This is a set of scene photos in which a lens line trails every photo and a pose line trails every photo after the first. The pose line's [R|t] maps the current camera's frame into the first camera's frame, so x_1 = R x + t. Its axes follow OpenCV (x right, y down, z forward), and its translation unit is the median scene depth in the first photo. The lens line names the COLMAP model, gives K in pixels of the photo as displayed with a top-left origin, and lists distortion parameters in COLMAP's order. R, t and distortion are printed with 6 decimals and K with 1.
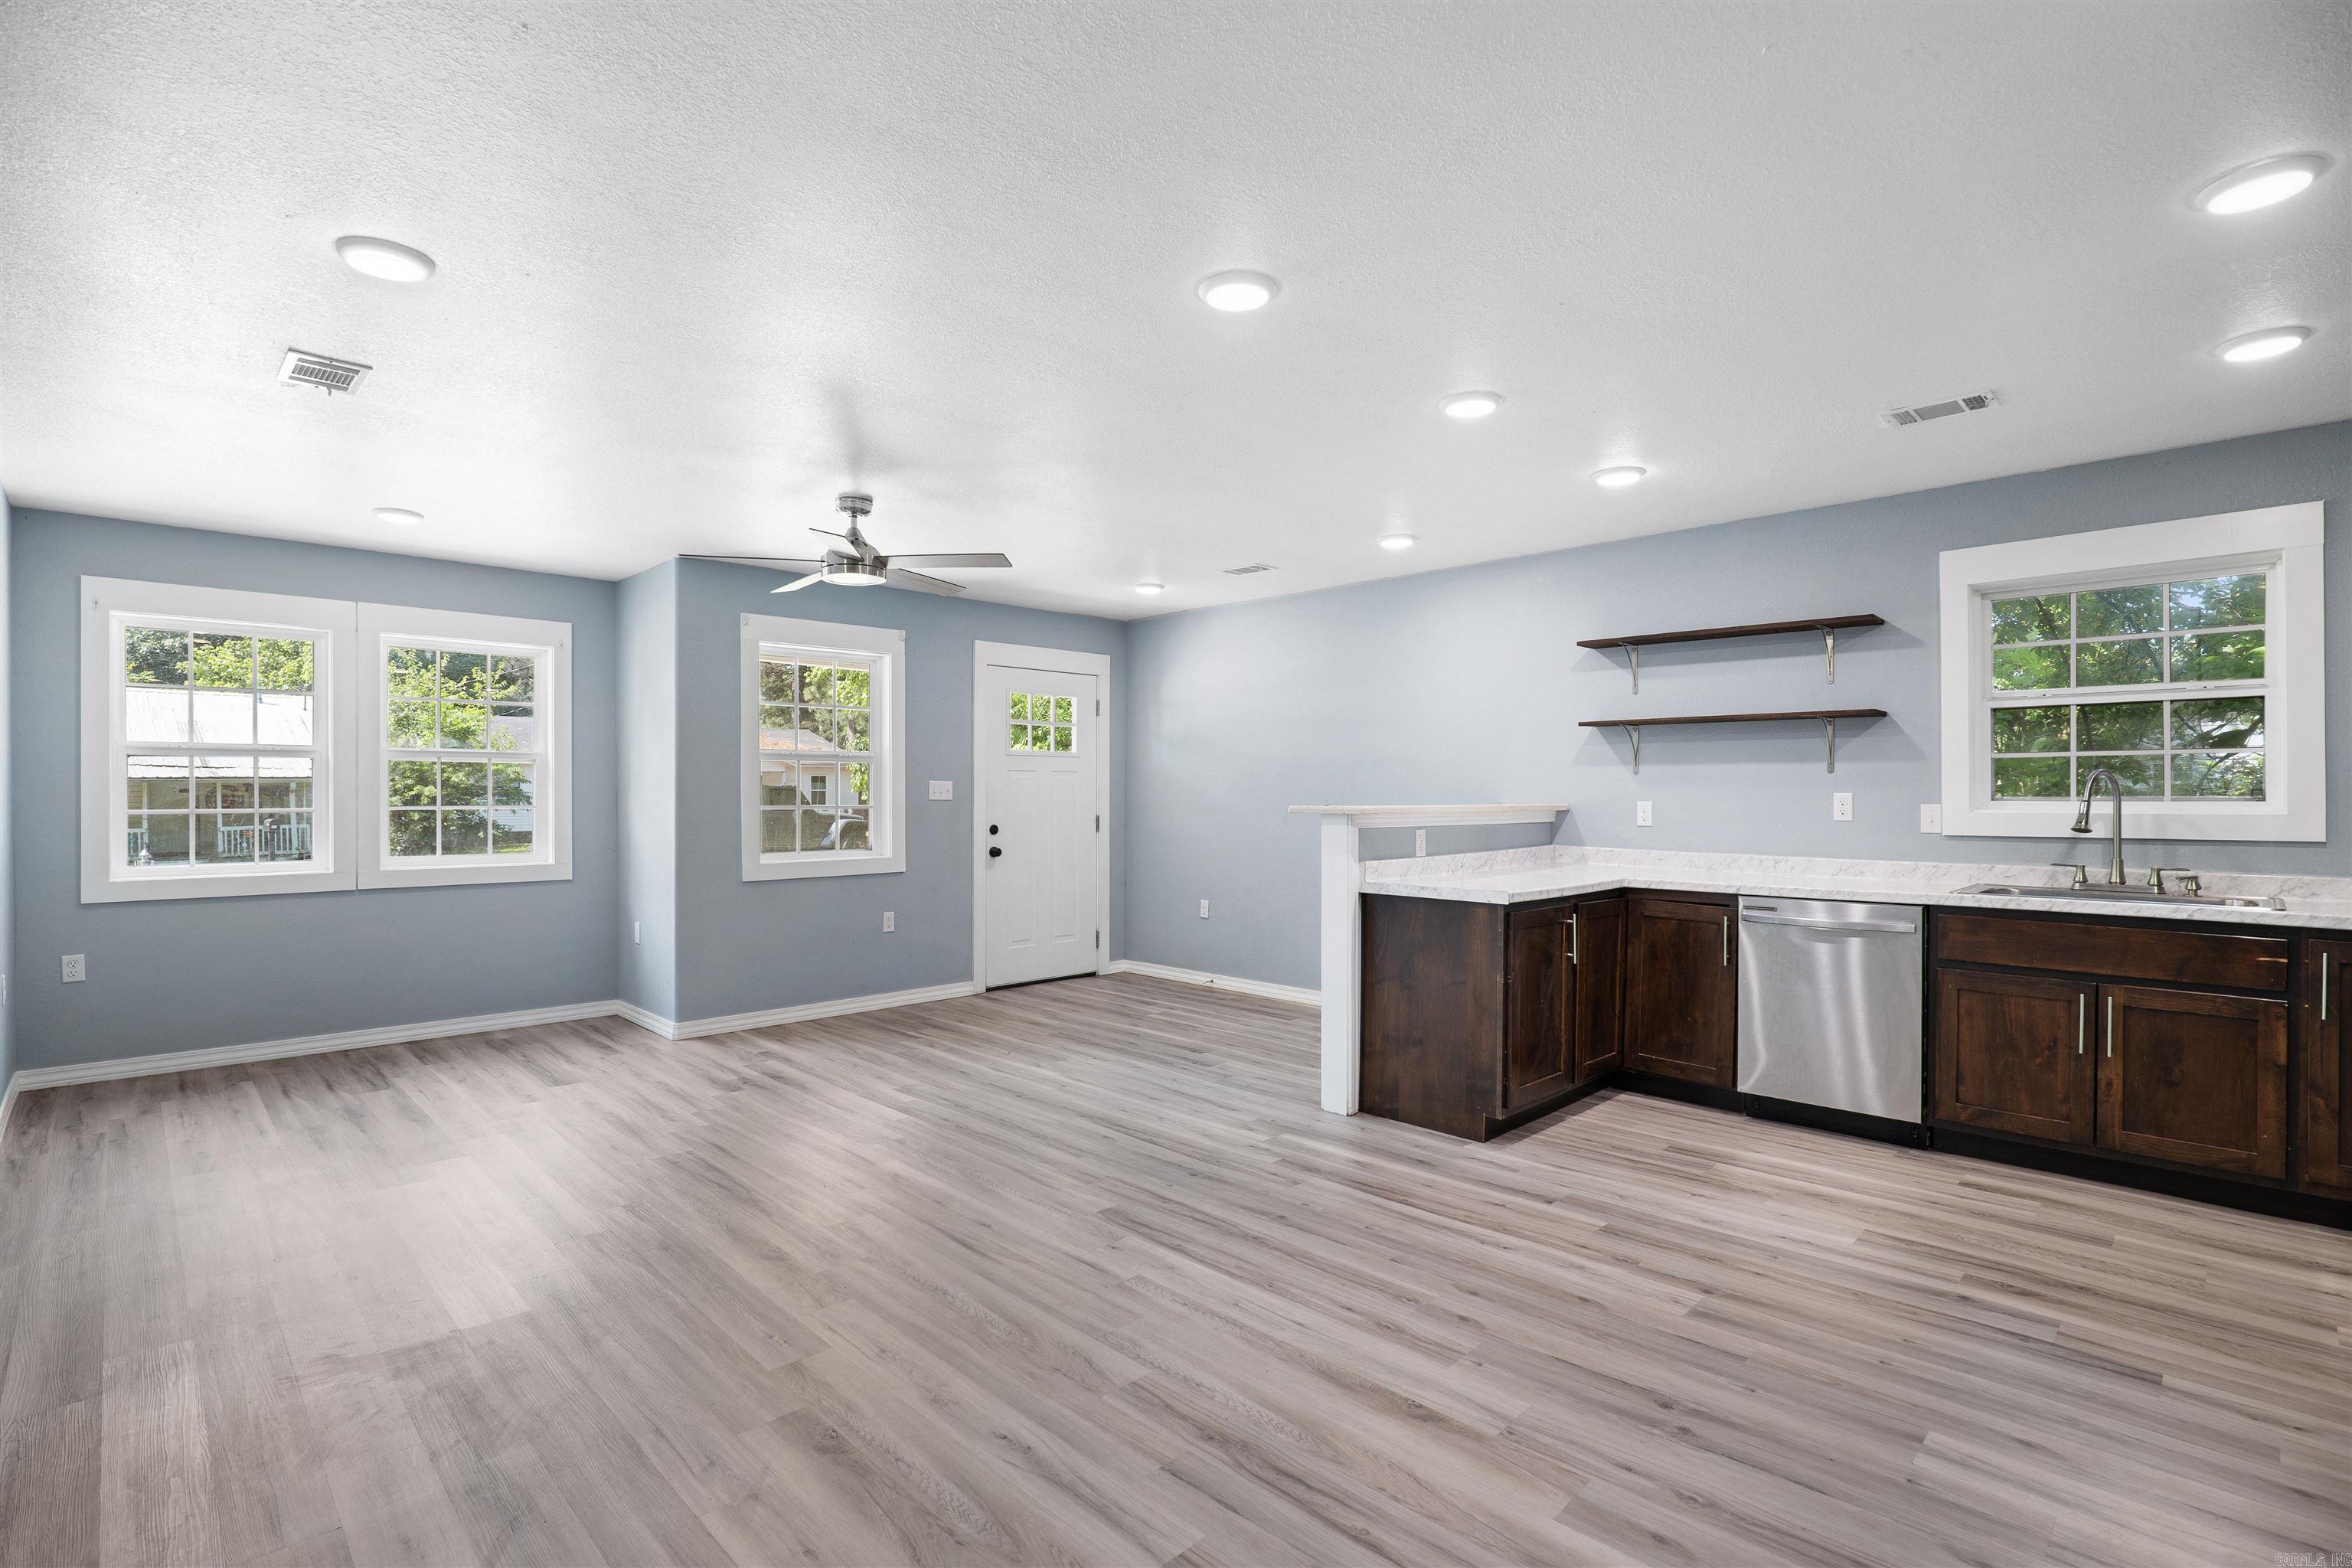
lens RADIAL K [[1095.8, 0, 1178.2], [0, 1095.8, 794.9], [0, 0, 1]] dist [-0.026813, 0.007100]
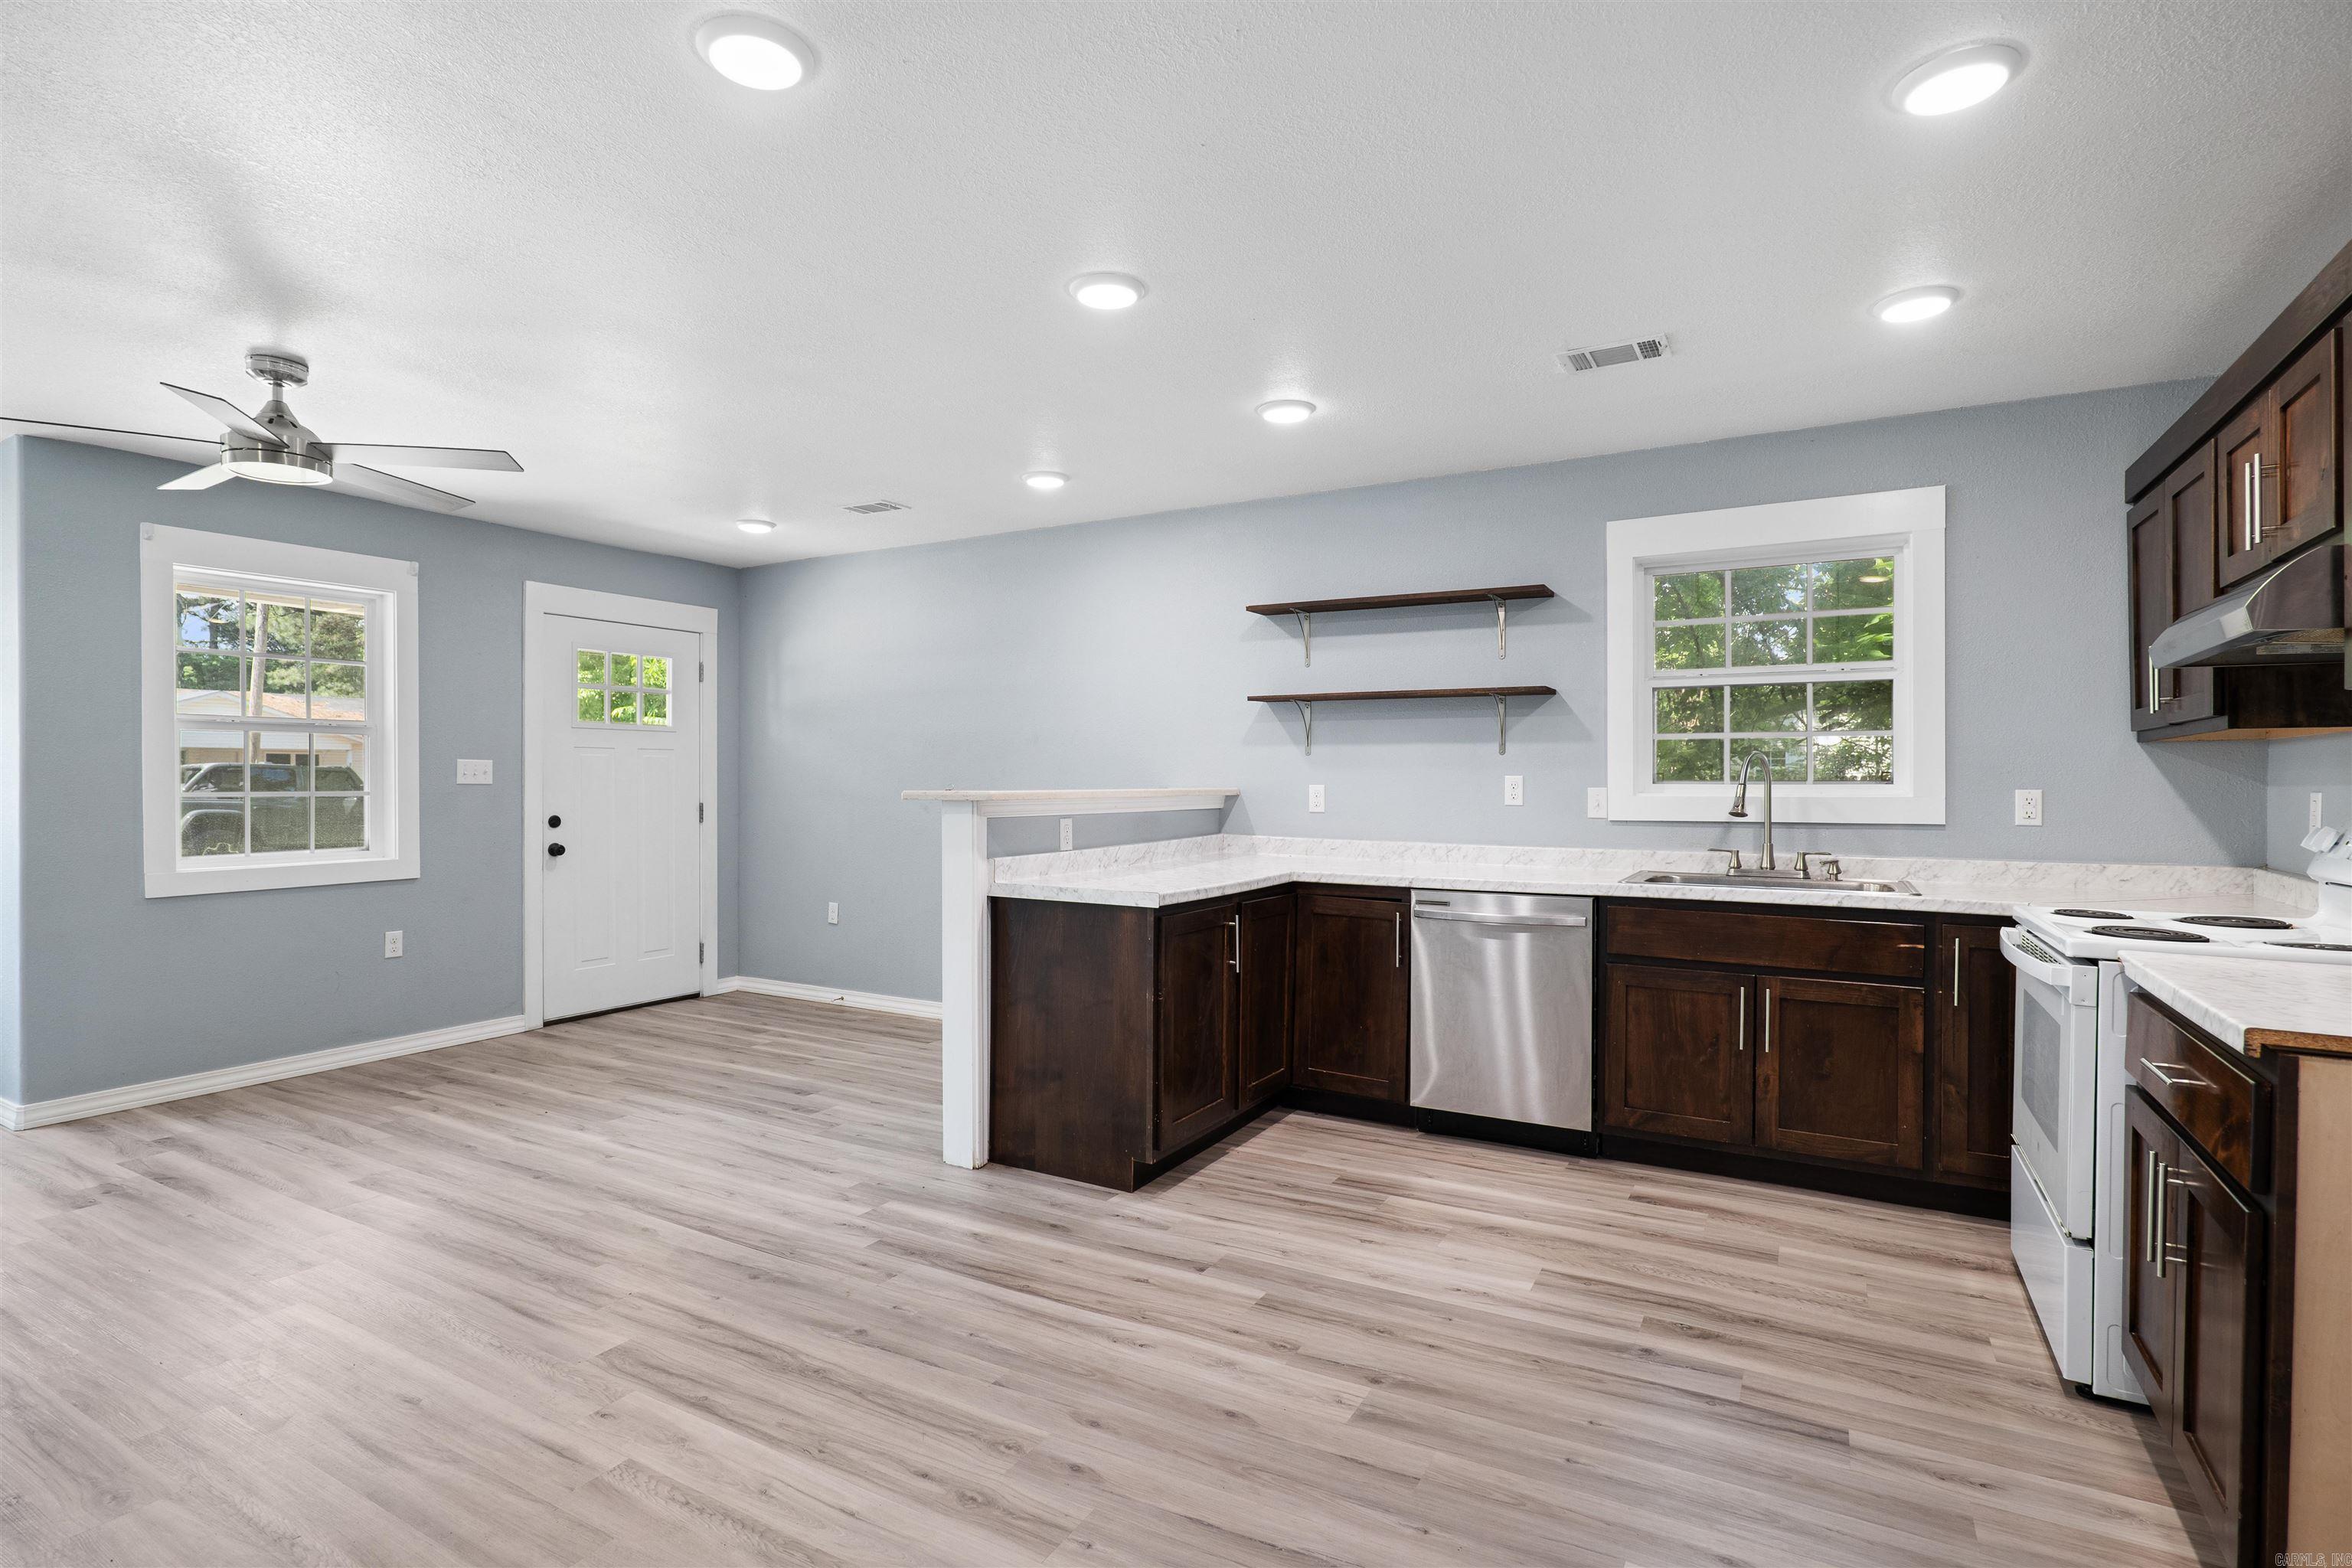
lens RADIAL K [[1144.9, 0, 1180.7], [0, 1144.9, 785.9], [0, 0, 1]] dist [-0.019080, 0.008236]
pose [[0.962599, -0.000905, 0.270930, 0.079548], [-0.000694, 0.999983, 0.005809, 0.001635], [-0.270931, -0.005780, 0.962582, 0.149540]]
